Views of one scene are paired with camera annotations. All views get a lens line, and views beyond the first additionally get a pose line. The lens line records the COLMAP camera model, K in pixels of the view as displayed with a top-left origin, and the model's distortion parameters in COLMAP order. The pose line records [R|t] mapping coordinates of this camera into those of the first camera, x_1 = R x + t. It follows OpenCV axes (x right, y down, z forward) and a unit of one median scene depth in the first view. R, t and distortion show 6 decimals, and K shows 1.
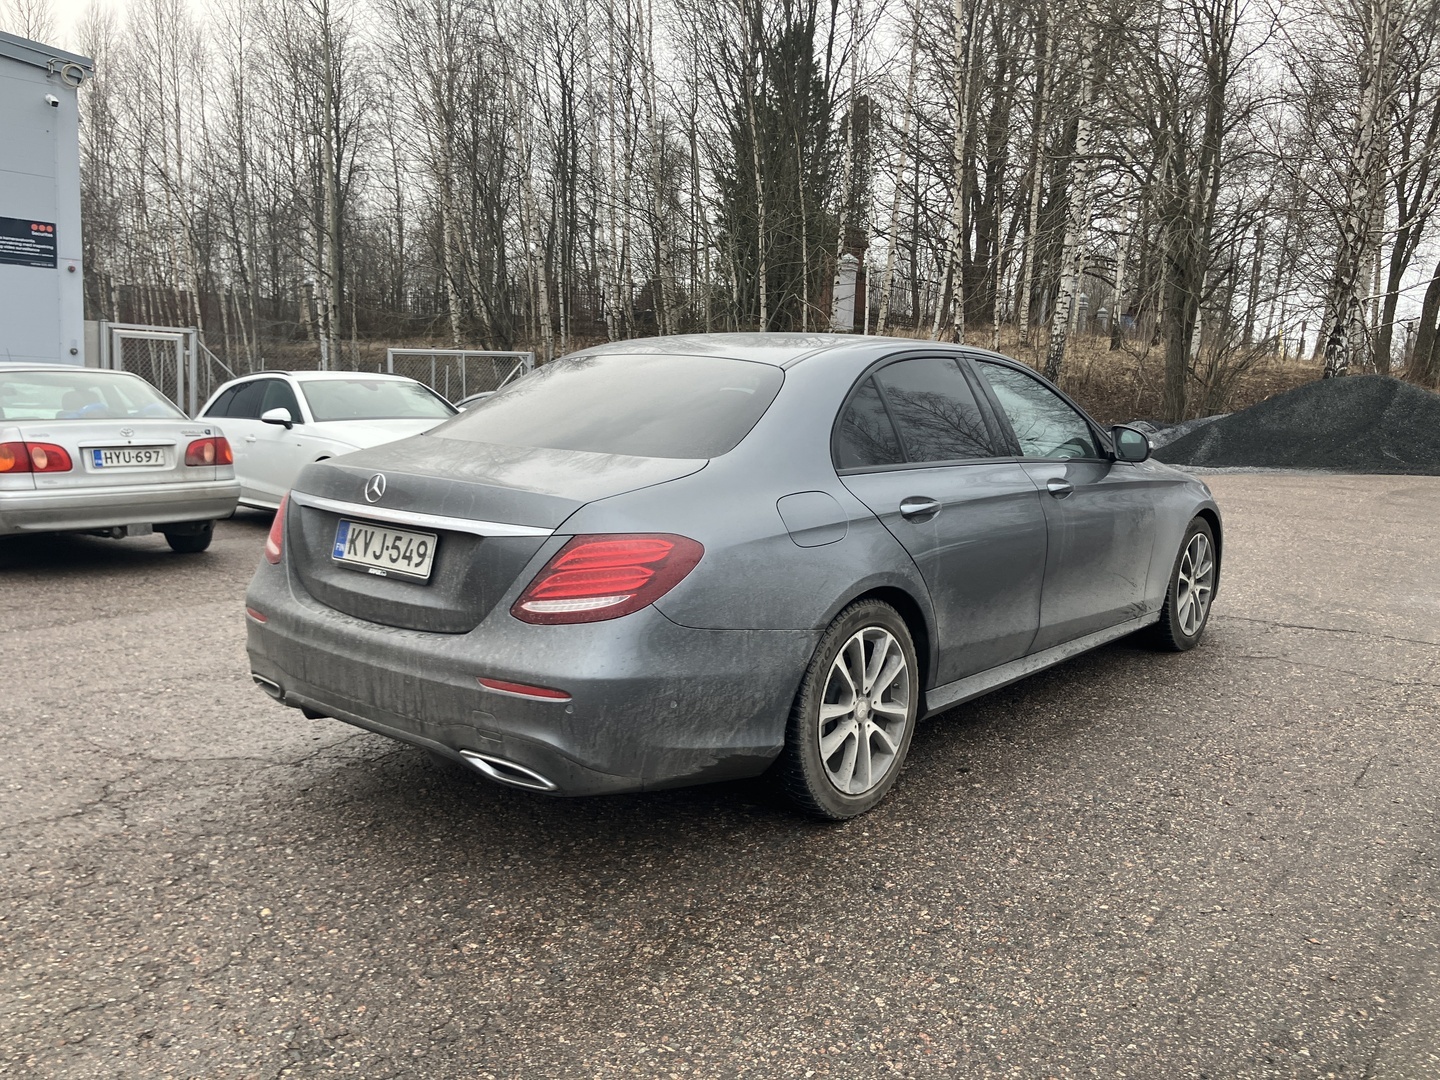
lens RADIAL K [[1153.7, 0, 715.3], [0, 1153.7, 515.6], [0, 0, 1]] dist [0.068203, -0.126100]
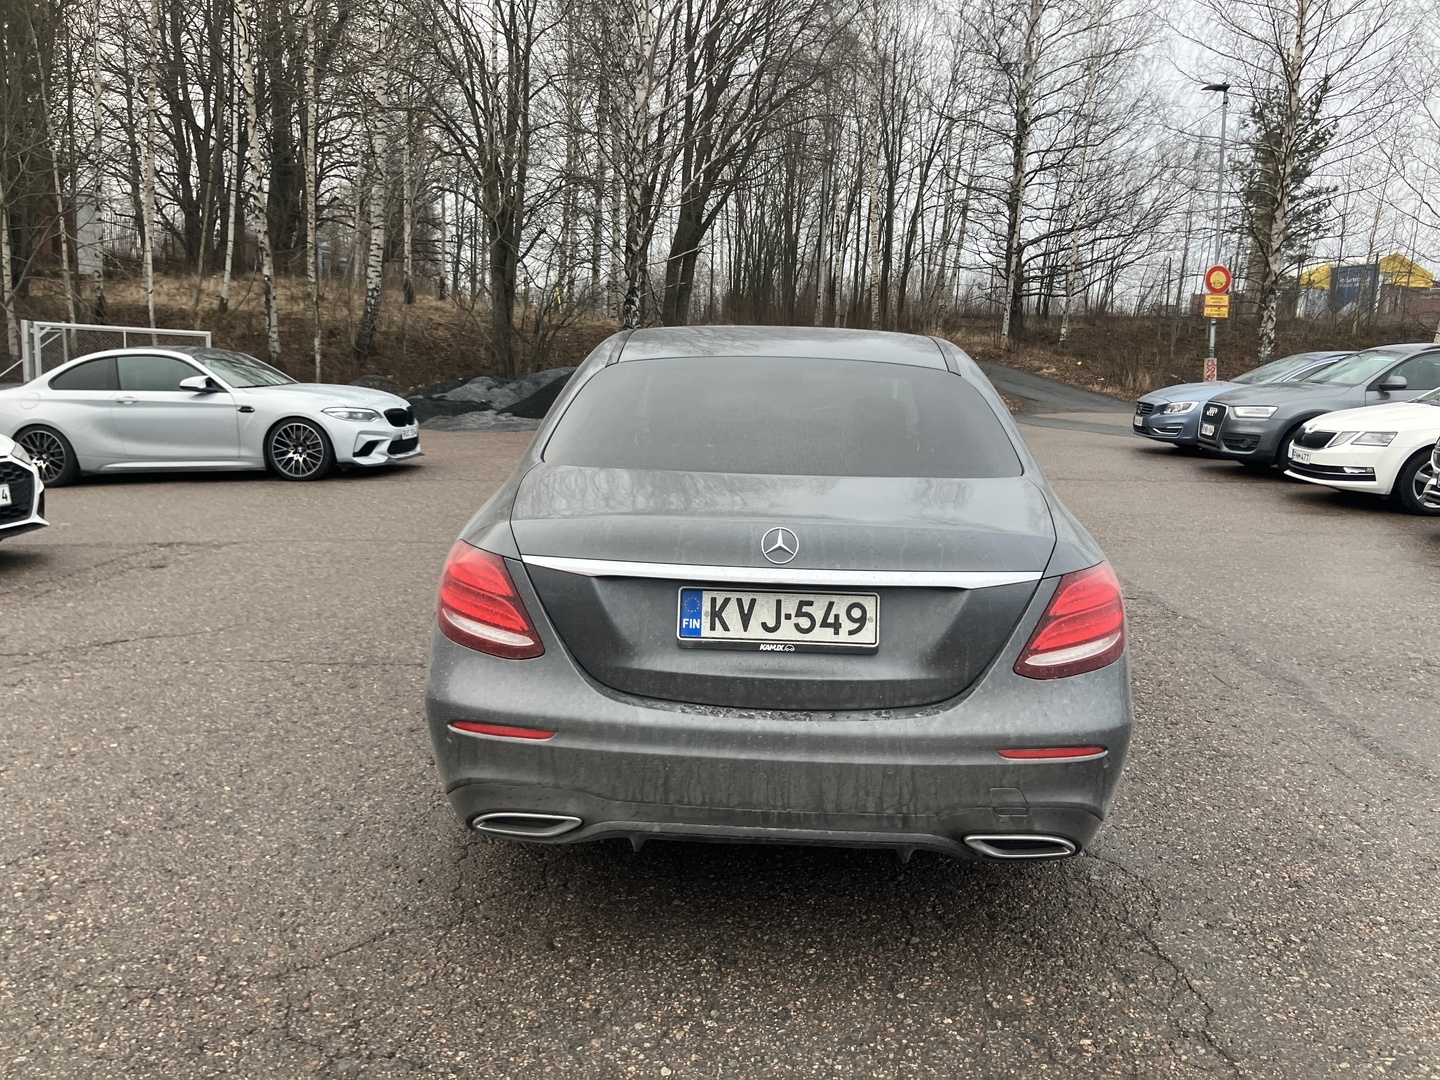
lens RADIAL K [[1147.4, 0, 726.6], [0, 1147.4, 533.0], [0, 0, 1]] dist [0.073216, -0.091841]
pose [[0.799911, -0.102896, 0.591232, -0.790290], [0.068479, 0.994406, 0.080414, -0.097972], [-0.596199, -0.023837, 0.802483, 0.388106]]
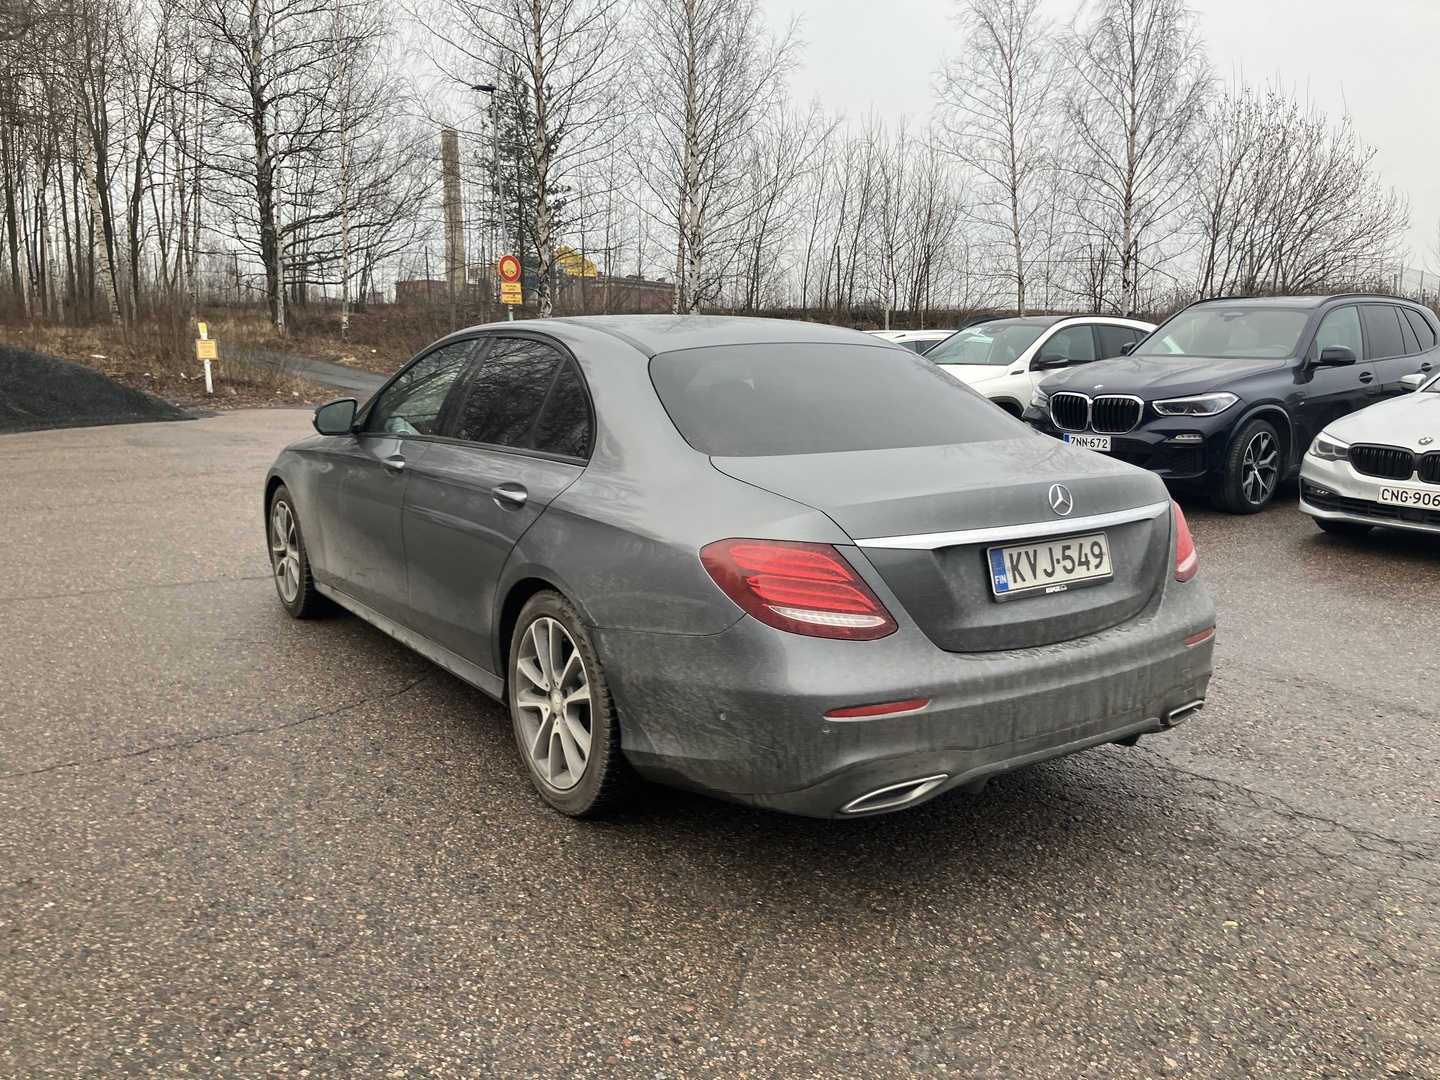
lens RADIAL K [[1147.4, 0, 726.6], [0, 1147.4, 533.0], [0, 0, 1]] dist [0.073216, -0.091841]
pose [[0.298655, -0.184269, 0.936403, -1.245151], [0.127266, 0.980109, 0.152279, -0.172541], [-0.945838, 0.073693, 0.316165, 0.964355]]
